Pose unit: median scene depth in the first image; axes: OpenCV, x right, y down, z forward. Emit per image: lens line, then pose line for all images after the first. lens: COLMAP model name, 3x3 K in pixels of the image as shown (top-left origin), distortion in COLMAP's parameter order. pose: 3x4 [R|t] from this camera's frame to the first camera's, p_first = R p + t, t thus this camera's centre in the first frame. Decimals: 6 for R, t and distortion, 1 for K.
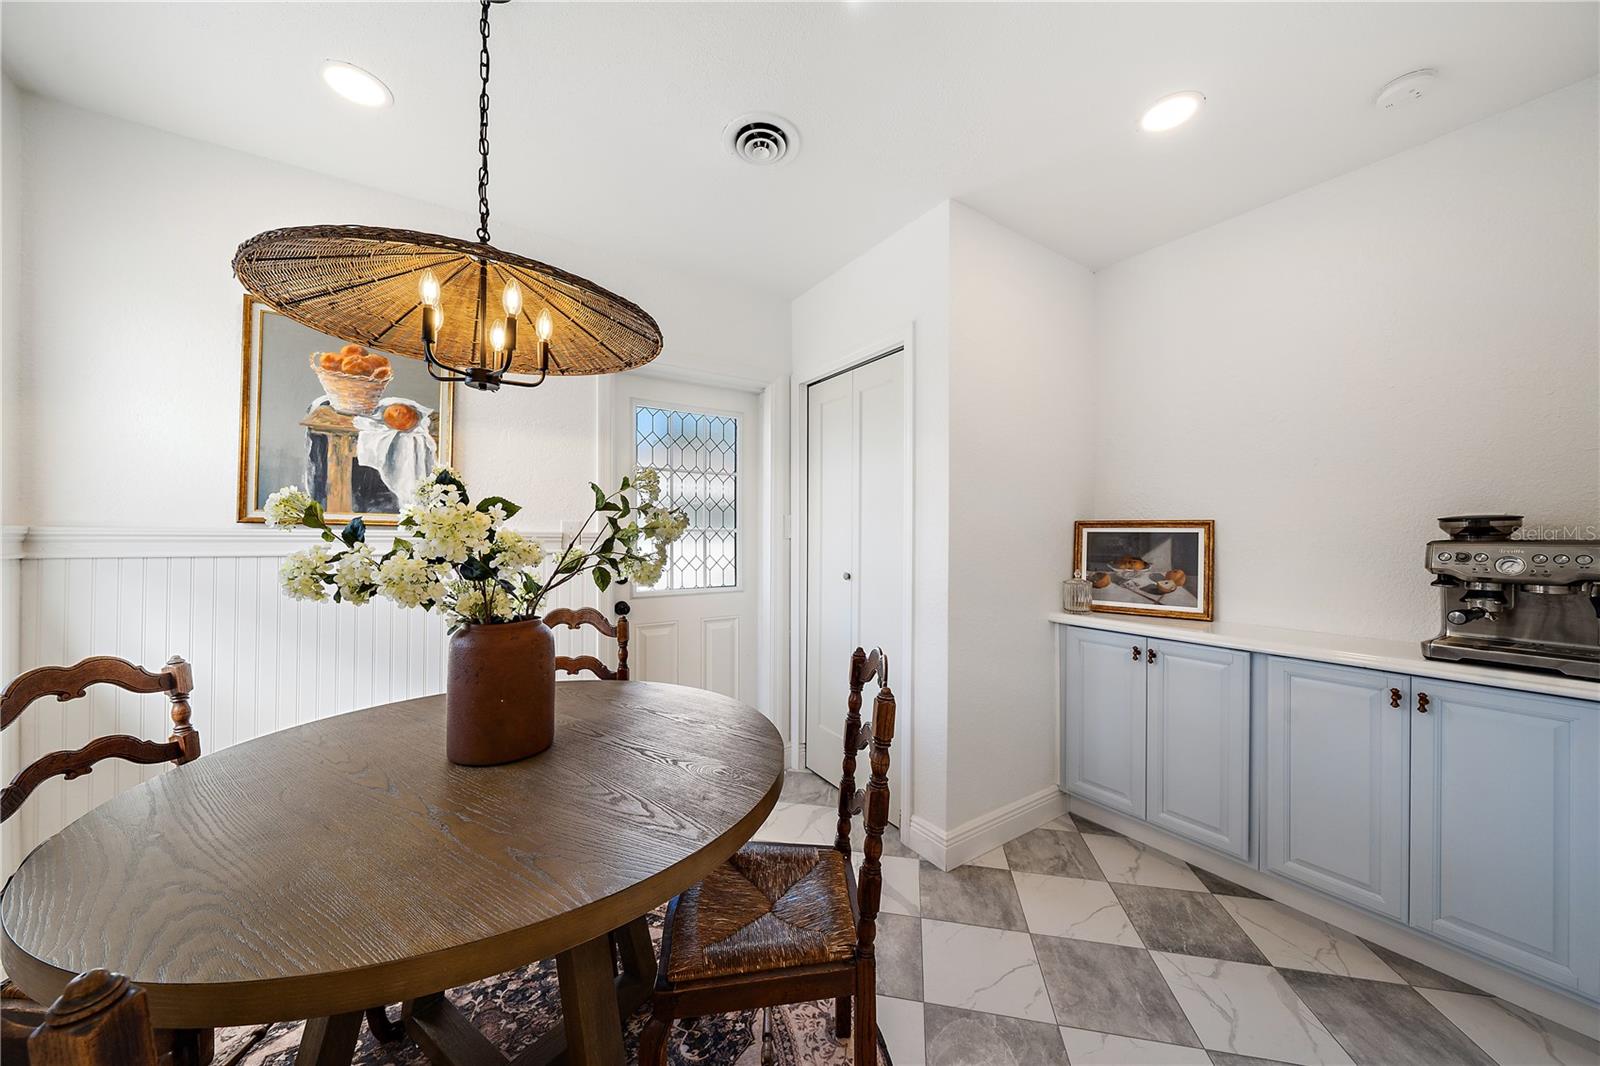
lens RADIAL K [[547.6, 0, 796.6], [0, 547.6, 532.8], [0, 0, 1]] dist [-0.007385, -0.000050]
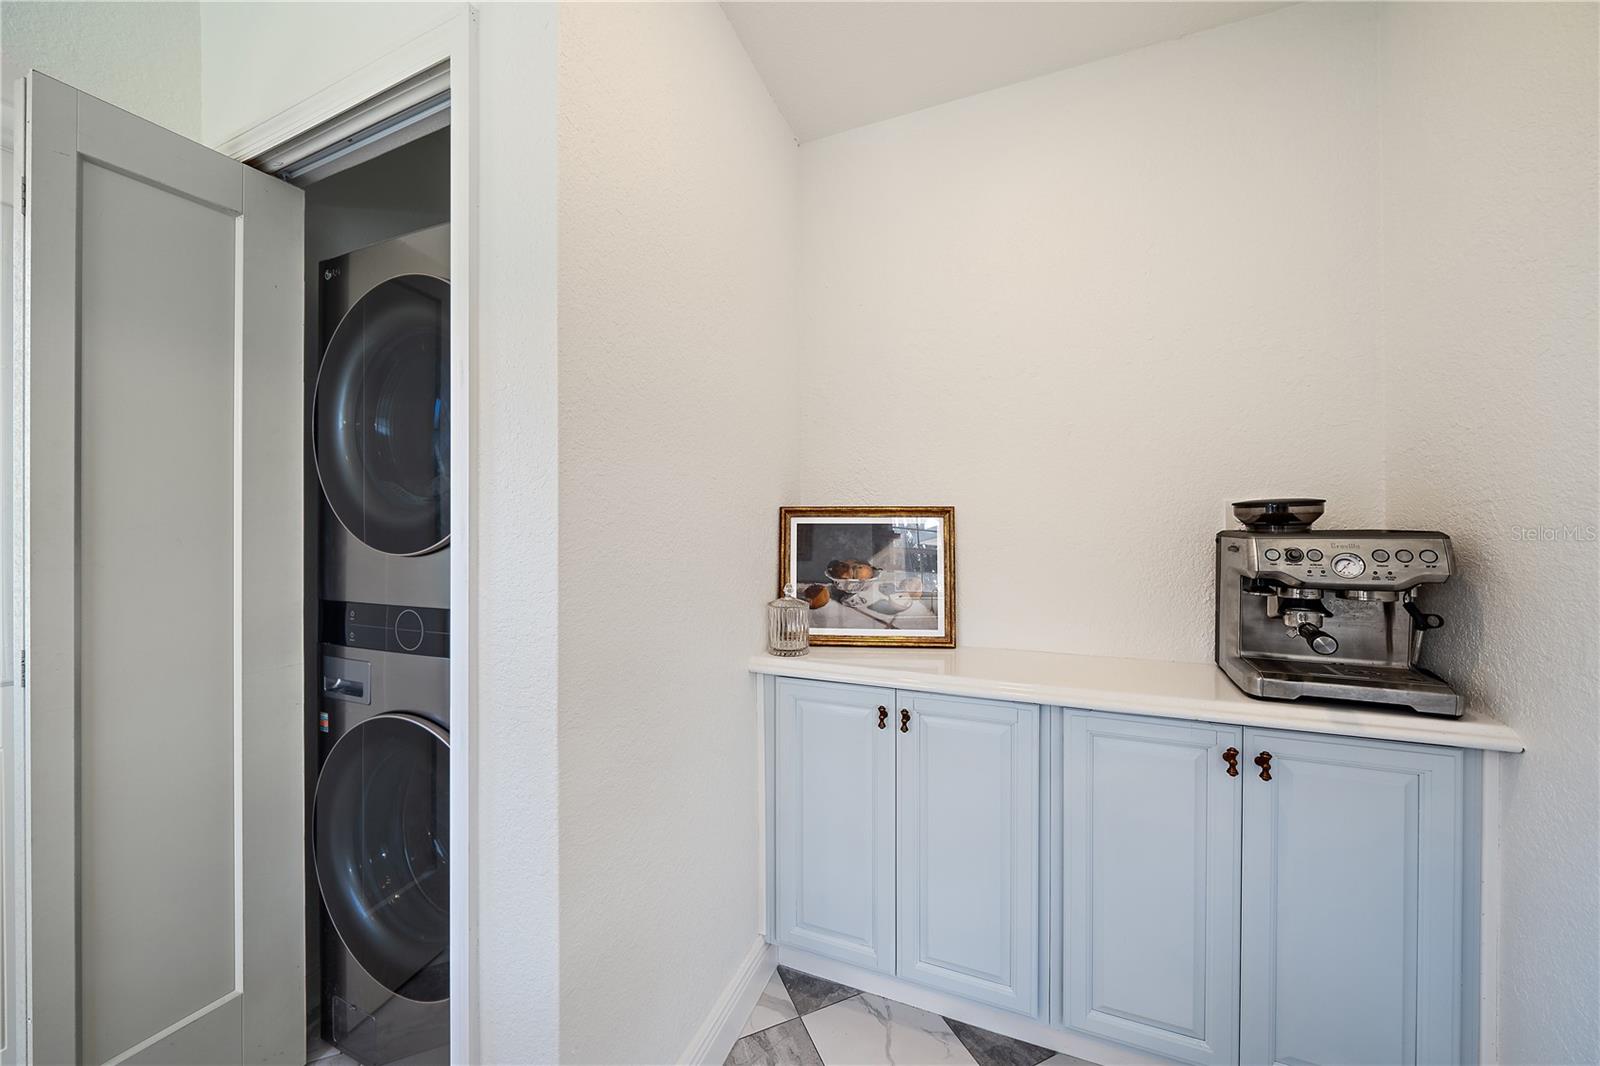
lens RADIAL K [[547.6, 0, 793.3], [0, 547.6, 528.6], [0, 0, 1]] dist [-0.007385, -0.000050]
pose [[0.826514, -0.005170, 0.562893, 0.177793], [0.004483, 0.999987, 0.002602, 0.002971], [-0.562899, 0.000373, 0.826526, 0.515085]]
